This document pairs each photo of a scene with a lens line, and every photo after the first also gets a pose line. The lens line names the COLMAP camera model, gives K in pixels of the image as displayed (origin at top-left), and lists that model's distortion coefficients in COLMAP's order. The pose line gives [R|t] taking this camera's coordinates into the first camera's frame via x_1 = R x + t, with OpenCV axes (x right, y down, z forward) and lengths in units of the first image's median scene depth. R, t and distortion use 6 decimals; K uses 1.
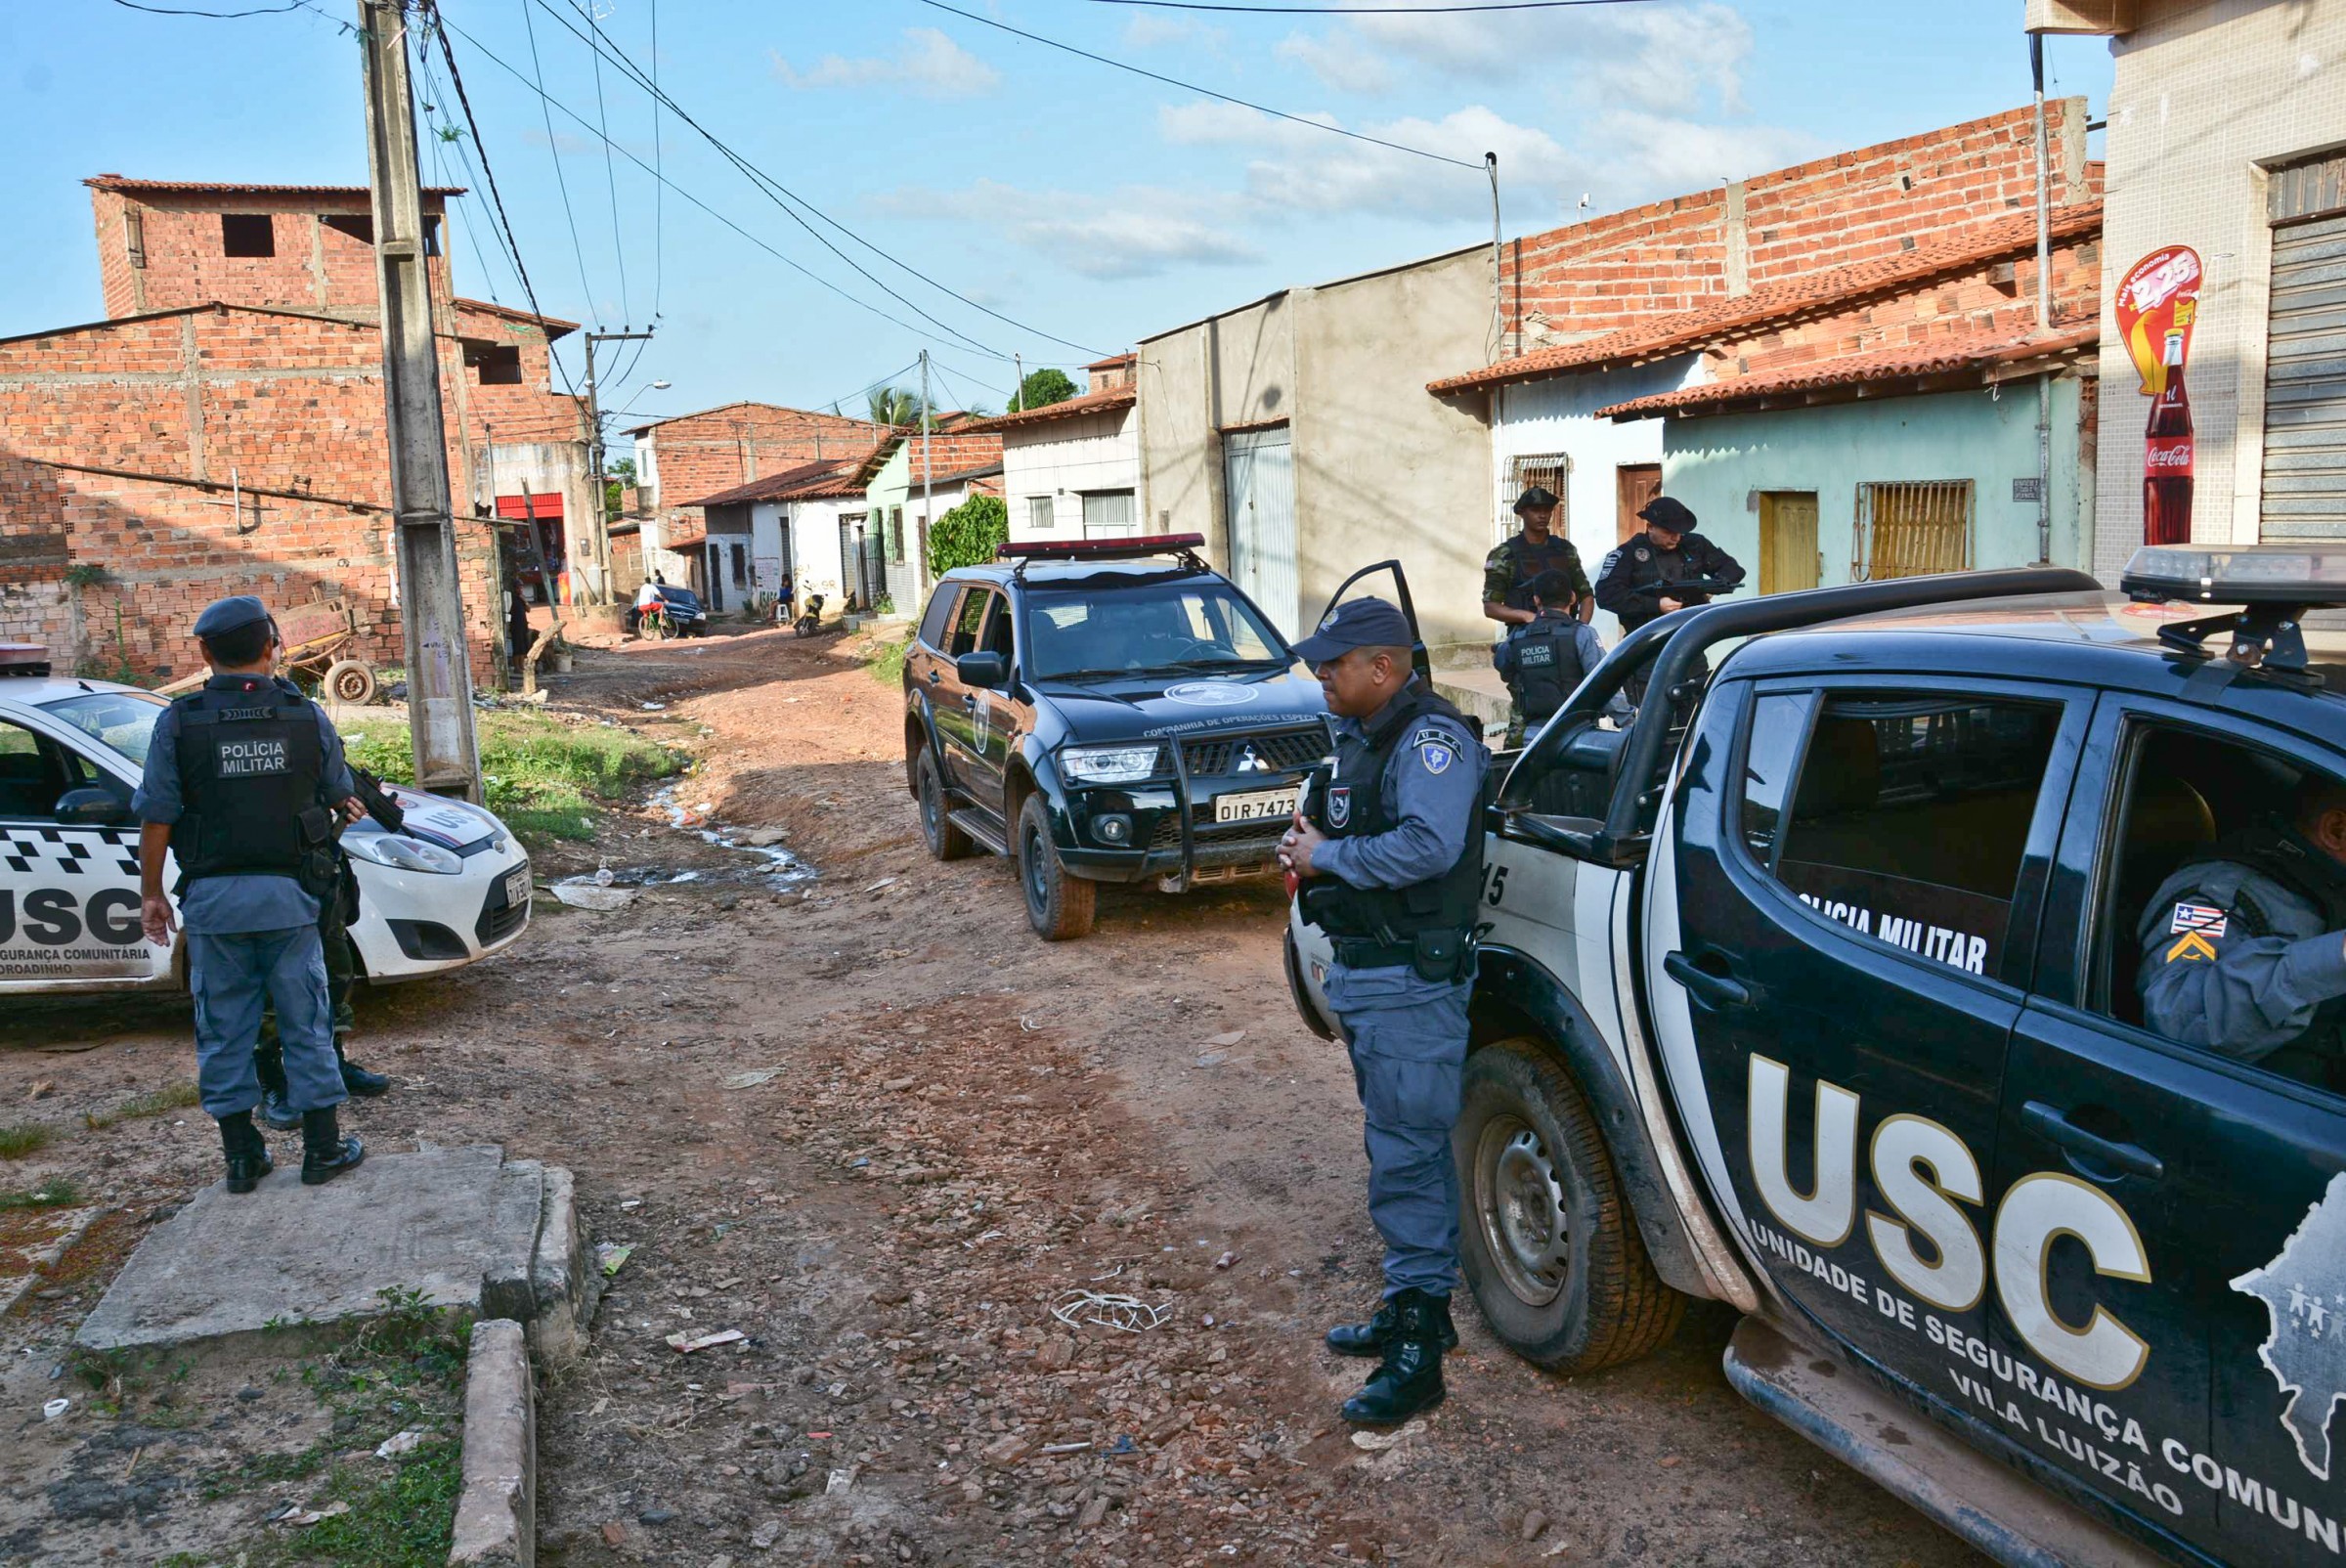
lens RADIAL K [[1904.8, 0, 1163.8], [0, 1904.8, 813.8], [0, 0, 1]] dist [-0.147097, 0.133026]
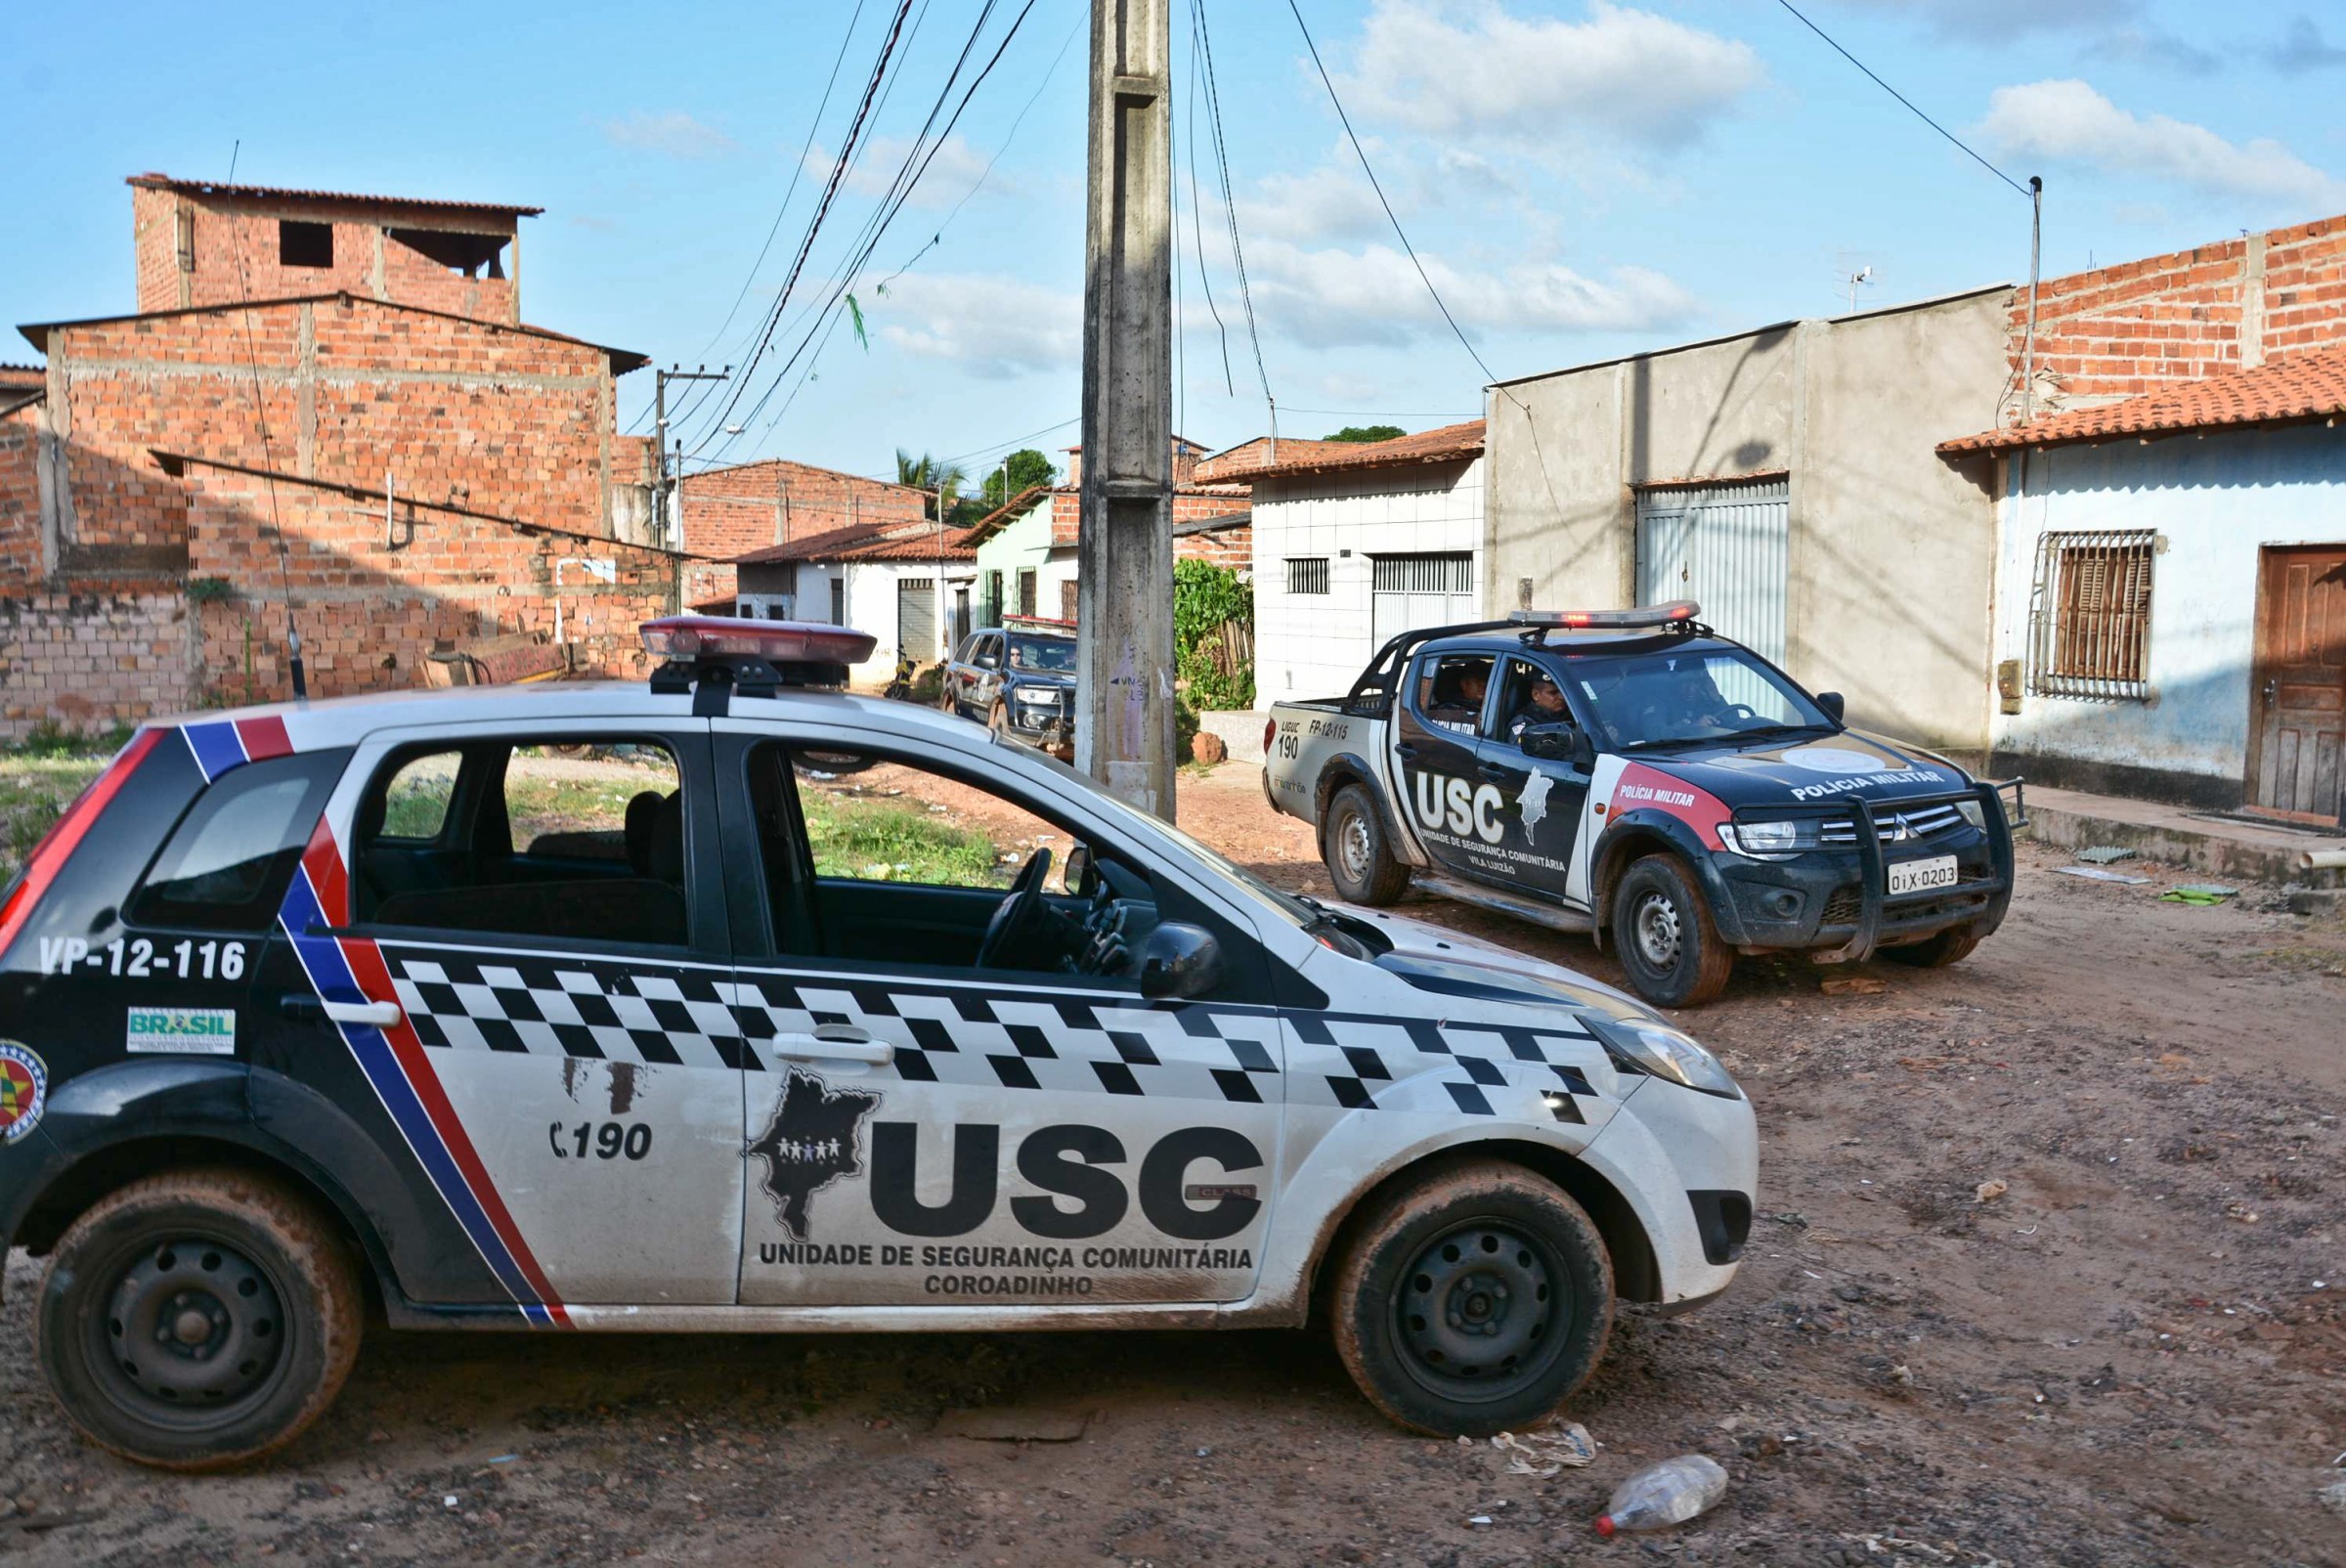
lens RADIAL K [[1861.6, 0, 1140.0], [0, 1861.6, 817.2], [0, 0, 1]] dist [-0.154359, 0.122345]
pose [[0.997944, 0.041961, 0.048441, -0.202719], [-0.039800, 0.998205, -0.044744, -0.006264], [-0.050232, 0.042724, 0.997823, 0.166923]]
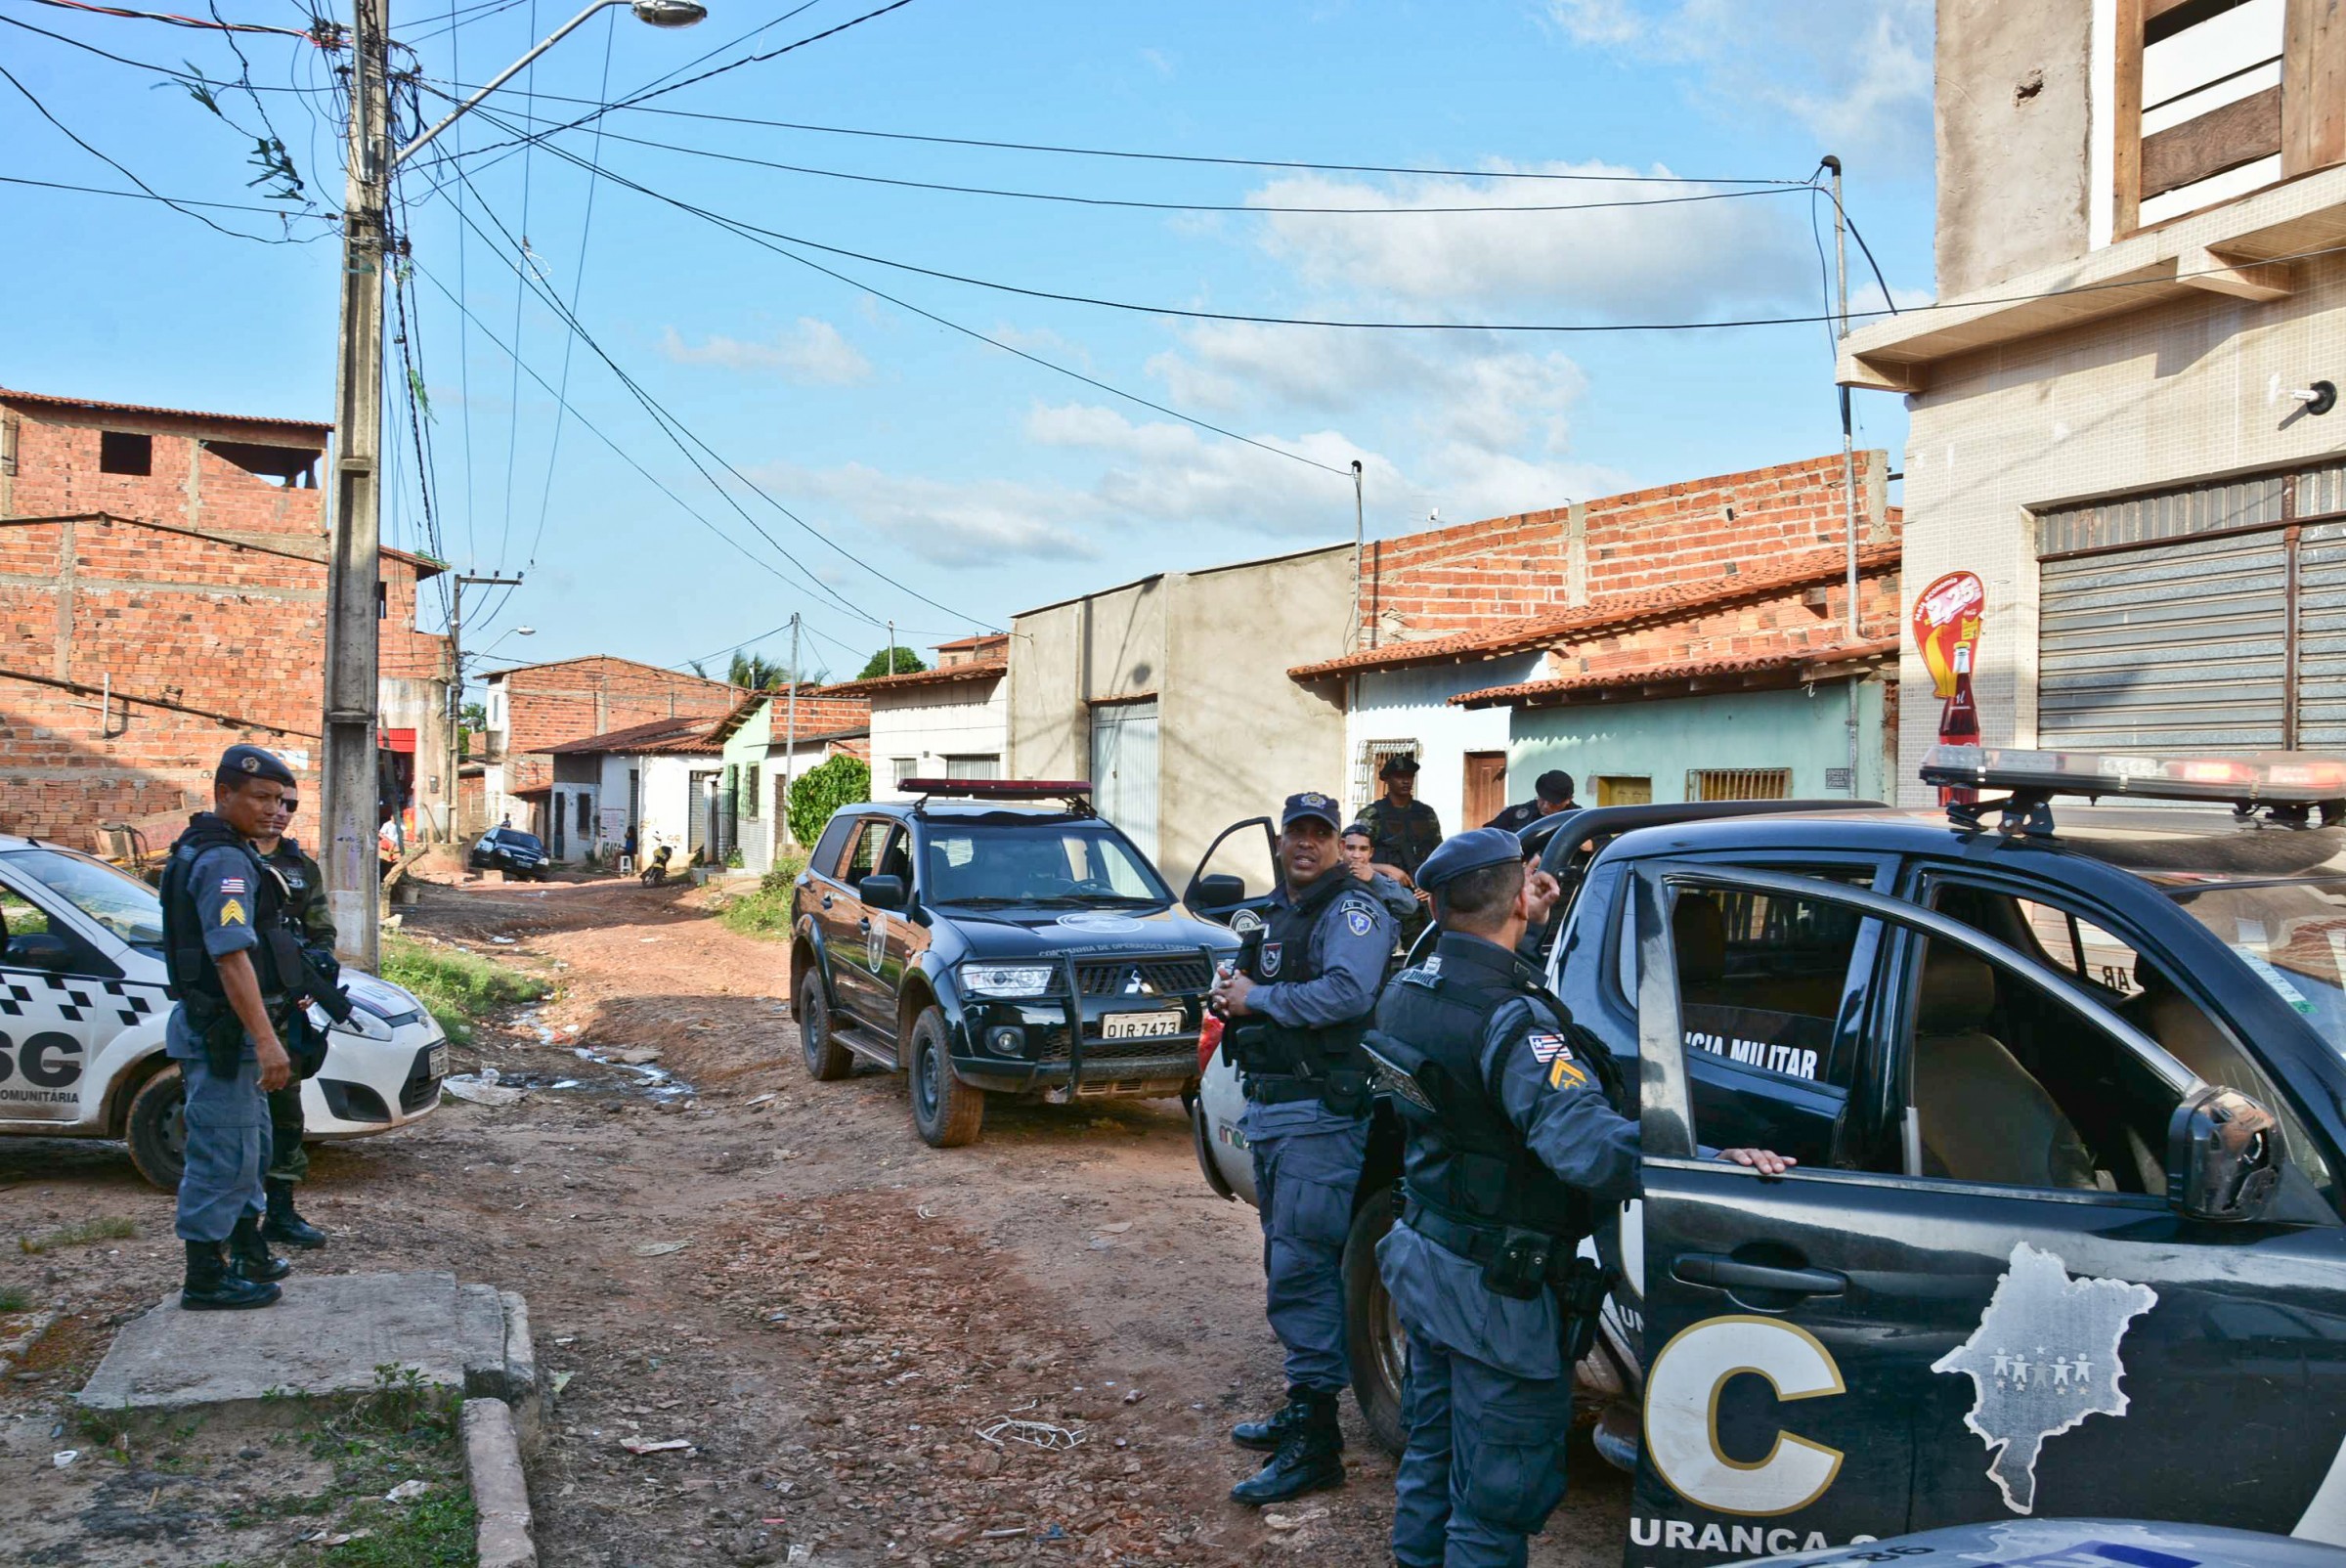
lens RADIAL K [[1904.8, 0, 1163.8], [0, 1904.8, 813.8], [0, 0, 1]] dist [-0.147097, 0.133026]
pose [[0.994397, 0.059427, 0.087427, -0.015416], [-0.045533, 0.987160, -0.153109, 0.016171], [-0.095404, 0.148270, 0.984334, -0.030495]]
